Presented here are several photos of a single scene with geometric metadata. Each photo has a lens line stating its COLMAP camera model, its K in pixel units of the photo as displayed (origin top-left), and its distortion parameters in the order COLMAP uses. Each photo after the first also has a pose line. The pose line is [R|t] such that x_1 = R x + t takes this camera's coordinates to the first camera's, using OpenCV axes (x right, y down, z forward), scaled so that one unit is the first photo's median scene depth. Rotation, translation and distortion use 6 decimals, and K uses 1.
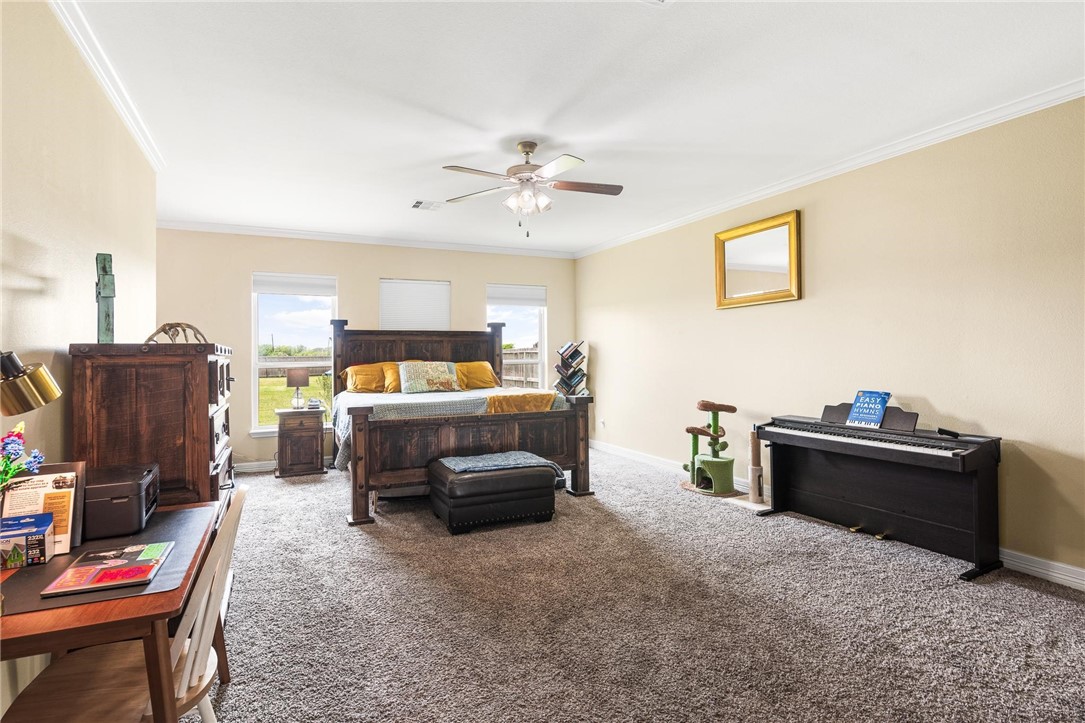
lens RADIAL K [[525.2, 0, 542.2], [0, 525.2, 352.1], [0, 0, 1]] dist [-0.000047, 0.000166]
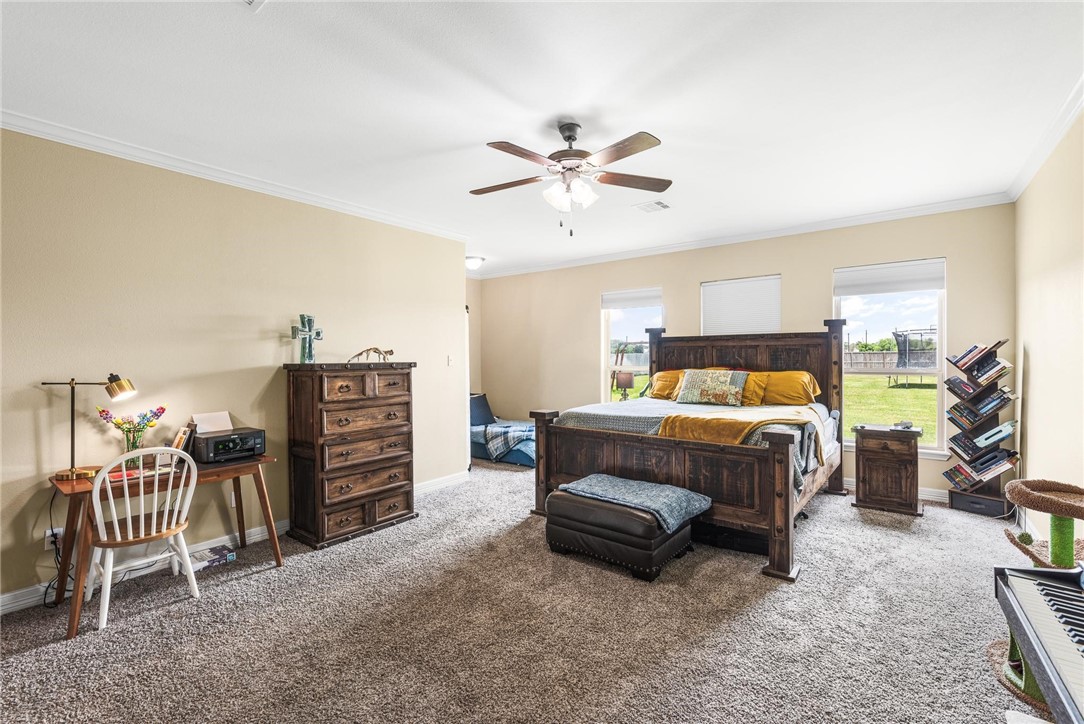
lens RADIAL K [[481.5, 0, 541.2], [0, 481.5, 358.5], [0, 0, 1]] dist [0.001930, -0.001008]
pose [[0.456623, 0.010023, -0.889604, 0.404248], [0.011658, 0.999783, 0.017249, -0.020595], [0.889584, -0.018247, 0.456407, 0.366153]]
